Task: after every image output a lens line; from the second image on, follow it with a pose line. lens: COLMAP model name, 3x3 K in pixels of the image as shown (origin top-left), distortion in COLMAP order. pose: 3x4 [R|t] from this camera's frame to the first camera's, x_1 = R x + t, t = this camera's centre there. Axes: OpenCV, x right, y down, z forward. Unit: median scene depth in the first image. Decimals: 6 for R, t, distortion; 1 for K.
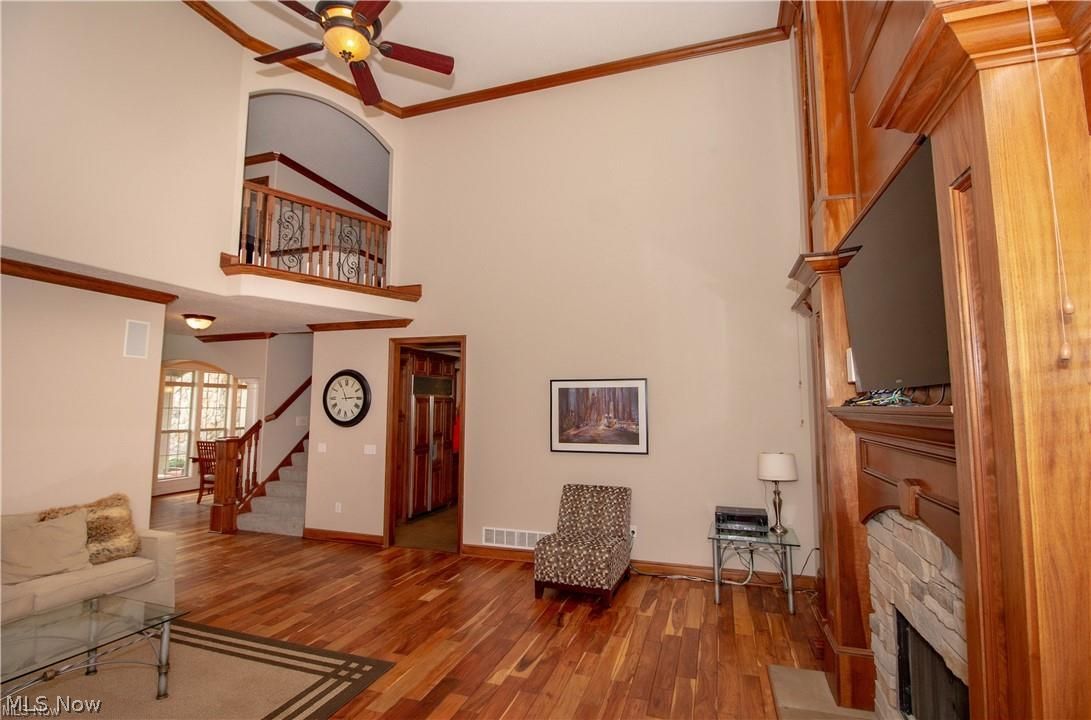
lens RADIAL K [[514.3, 0, 544.5], [0, 514.3, 357.0], [0, 0, 1]] dist [-0.001982, -0.000731]
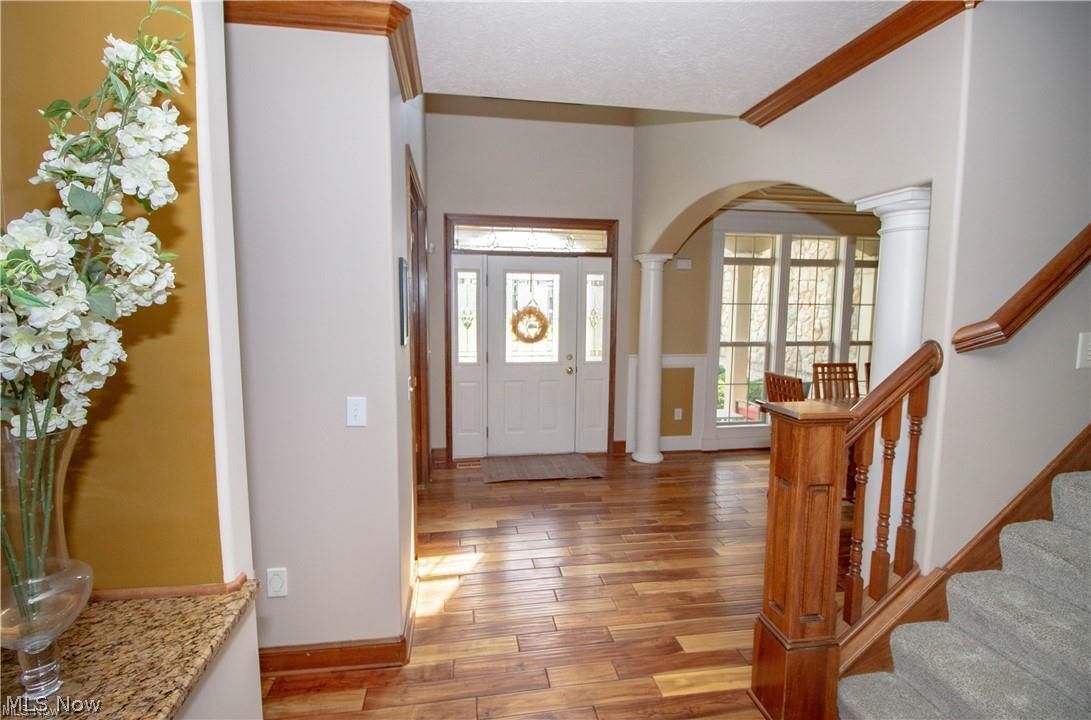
lens RADIAL K [[514.3, 0, 542.4], [0, 514.3, 353.8], [0, 0, 1]] dist [-0.001982, -0.000731]
pose [[0.465286, 0.085993, -0.880973, -0.389612], [0.078801, 0.987294, 0.137990, 0.071246], [0.881646, -0.133626, 0.452598, 0.662406]]
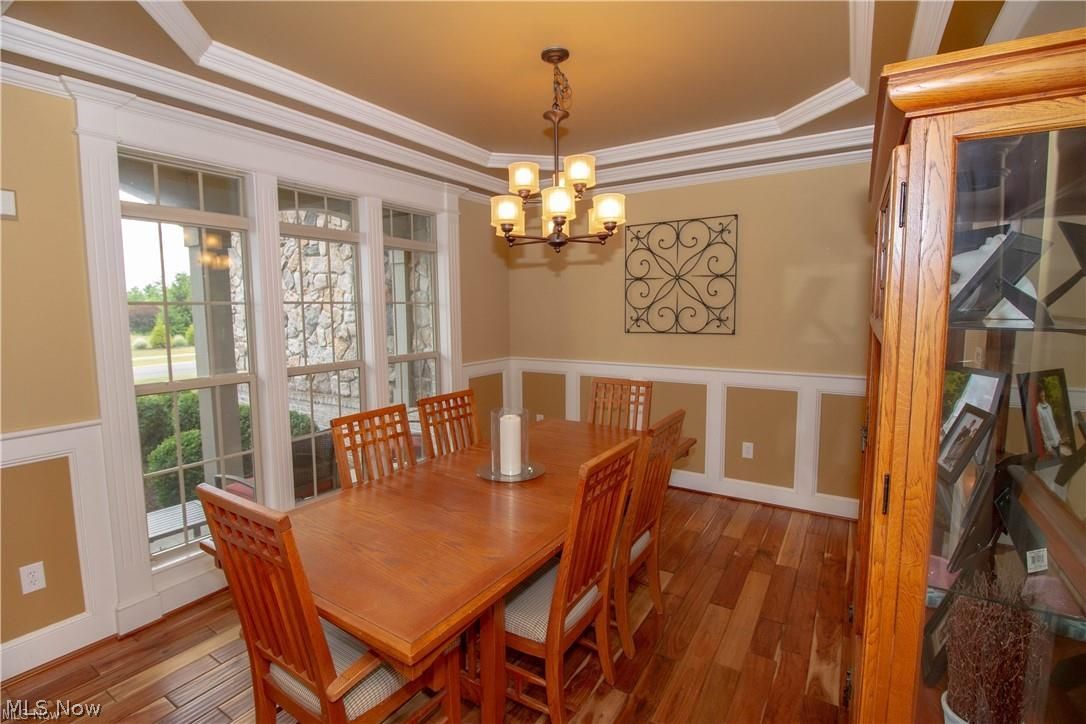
lens RADIAL K [[511.3, 0, 540.4], [0, 511.3, 358.8], [0, 0, 1]] dist [-0.013668, -0.001249]
pose [[0.971073, 0.014143, -0.238363, -0.586347], [0.033580, 0.980236, 0.194962, 0.102123], [0.236409, -0.197326, 0.951406, 0.972175]]
